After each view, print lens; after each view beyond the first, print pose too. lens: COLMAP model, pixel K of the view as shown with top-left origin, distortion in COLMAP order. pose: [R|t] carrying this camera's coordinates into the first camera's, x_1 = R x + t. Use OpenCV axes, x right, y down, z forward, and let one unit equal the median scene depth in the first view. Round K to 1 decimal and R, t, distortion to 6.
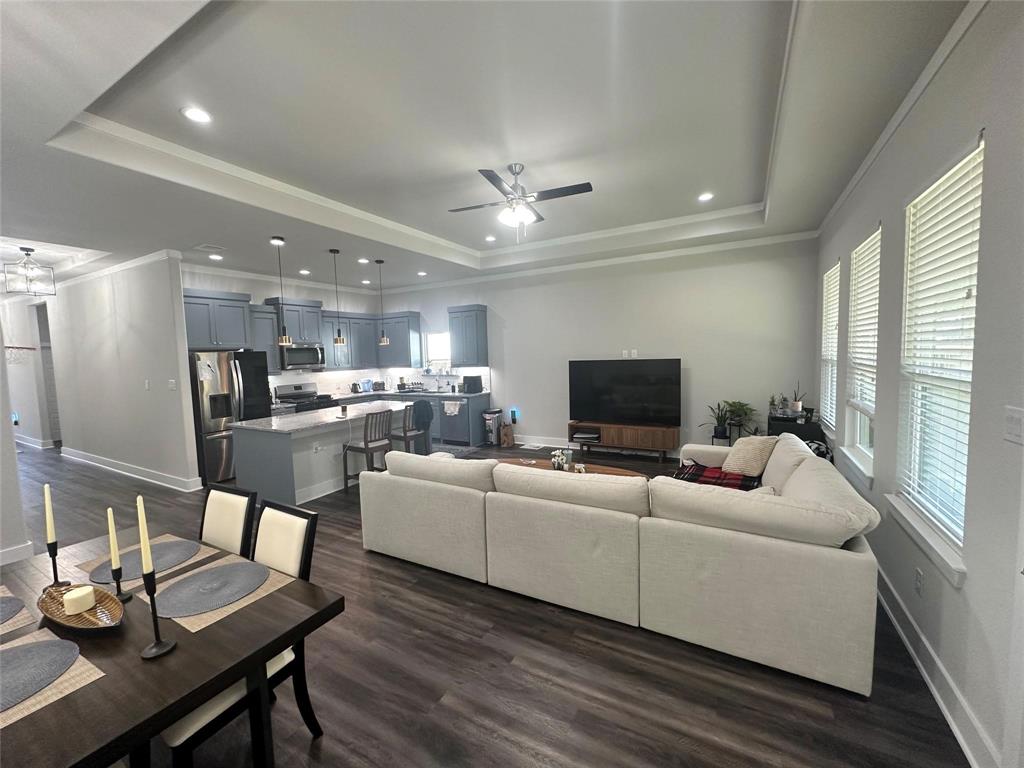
lens RADIAL K [[409.0, 0, 511.7], [0, 409.0, 383.3], [0, 0, 1]] dist [-0.003521, 0.000777]
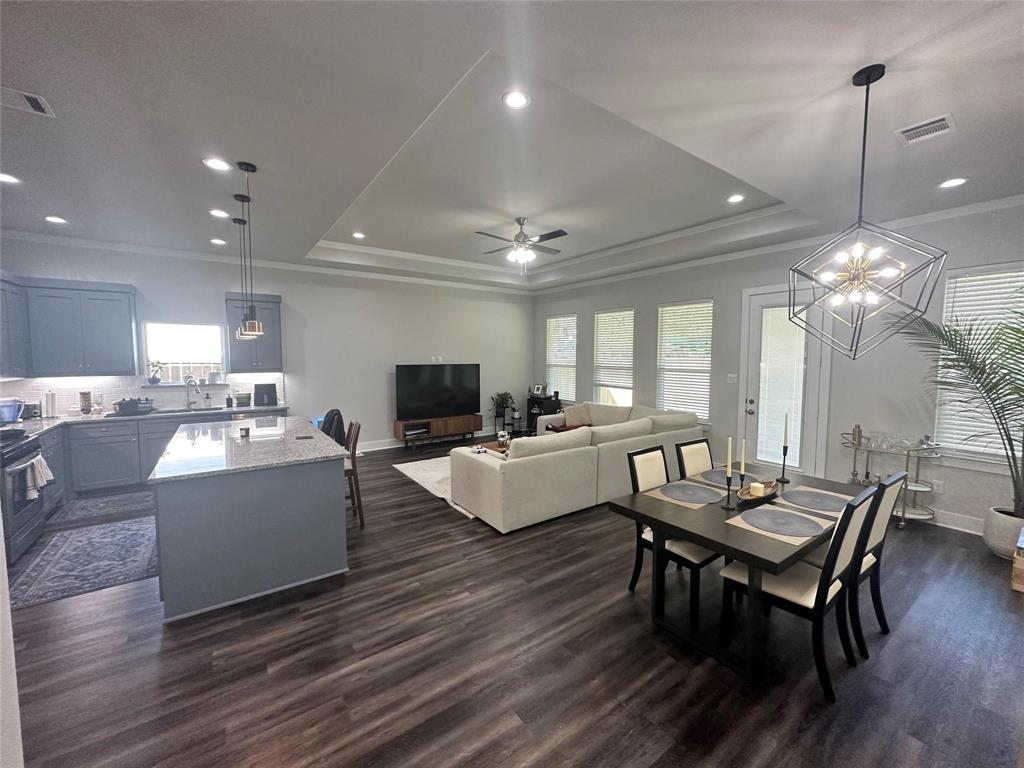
lens RADIAL K [[409.0, 0, 508.3], [0, 409.0, 383.6], [0, 0, 1]] dist [-0.003521, 0.000777]
pose [[0.434025, -0.031501, 0.900350, -0.721164], [0.052082, 0.998594, 0.009831, -0.002319], [-0.899394, 0.042625, 0.435055, 0.272495]]
